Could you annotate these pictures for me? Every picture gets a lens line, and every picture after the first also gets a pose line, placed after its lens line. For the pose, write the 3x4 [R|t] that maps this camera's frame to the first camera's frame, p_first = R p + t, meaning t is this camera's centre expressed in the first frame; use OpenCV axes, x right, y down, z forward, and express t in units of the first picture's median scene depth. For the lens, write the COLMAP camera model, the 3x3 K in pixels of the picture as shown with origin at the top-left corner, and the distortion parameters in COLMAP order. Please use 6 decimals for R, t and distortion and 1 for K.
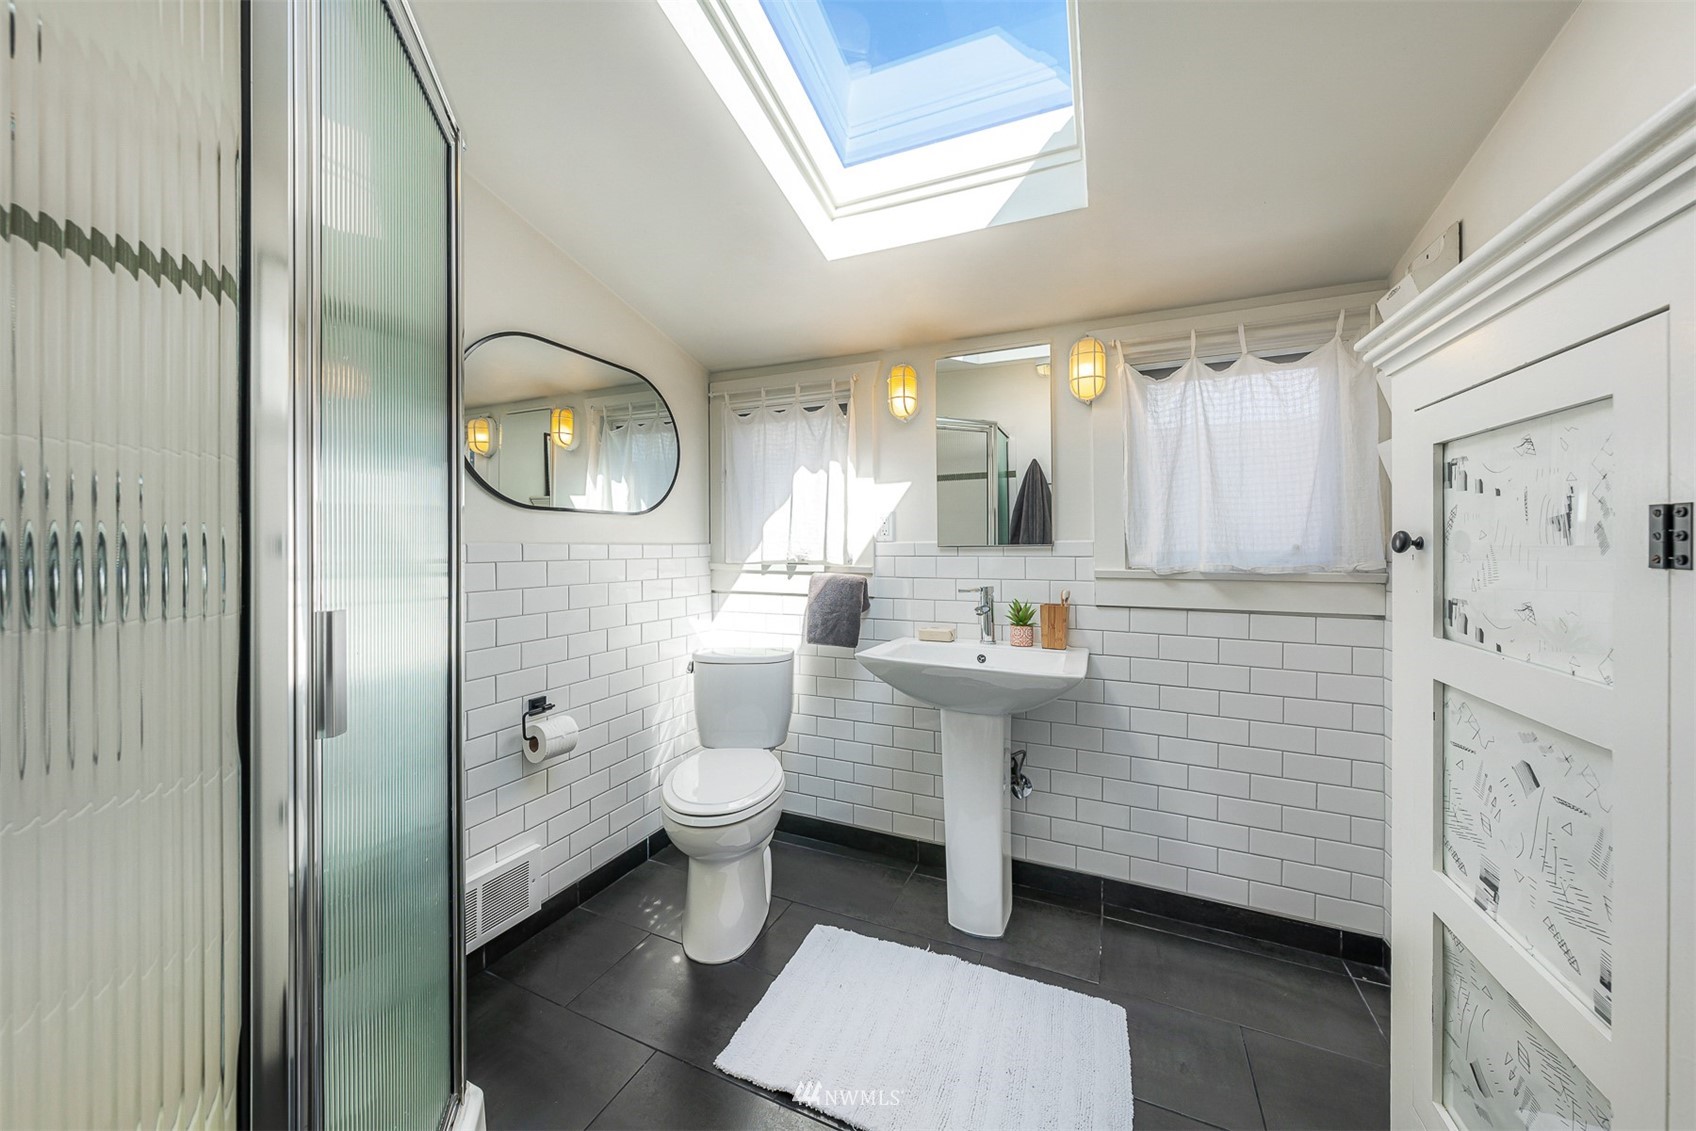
lens RADIAL K [[597.0, 0, 852.8], [0, 597.0, 571.5], [0, 0, 1]] dist [-0.001298, -0.000115]
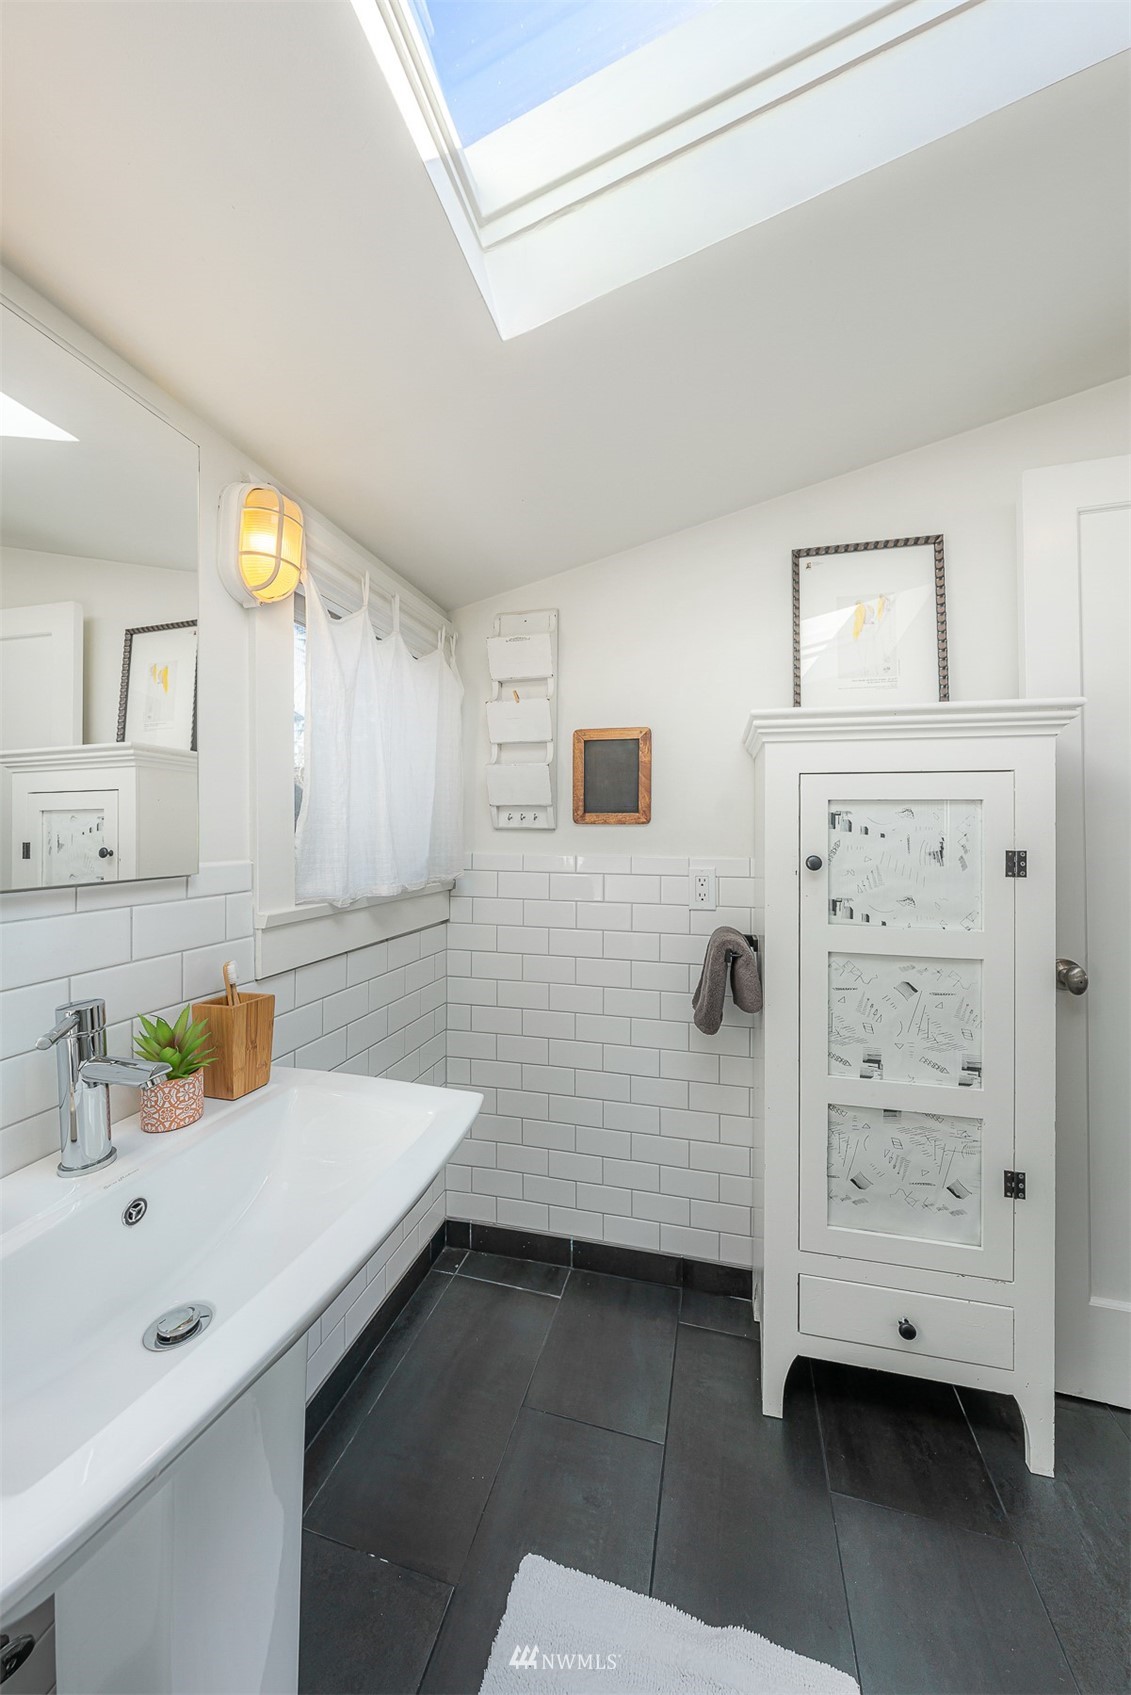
lens RADIAL K [[596.6, 0, 571.9], [0, 596.6, 832.0], [0, 0, 1]] dist [-0.001298, -0.000115]
pose [[-0.171321, -0.000342, 0.985215, -0.475100], [0.040978, 0.999132, 0.007472, -0.183115], [-0.984363, 0.041652, -0.171159, 2.077822]]
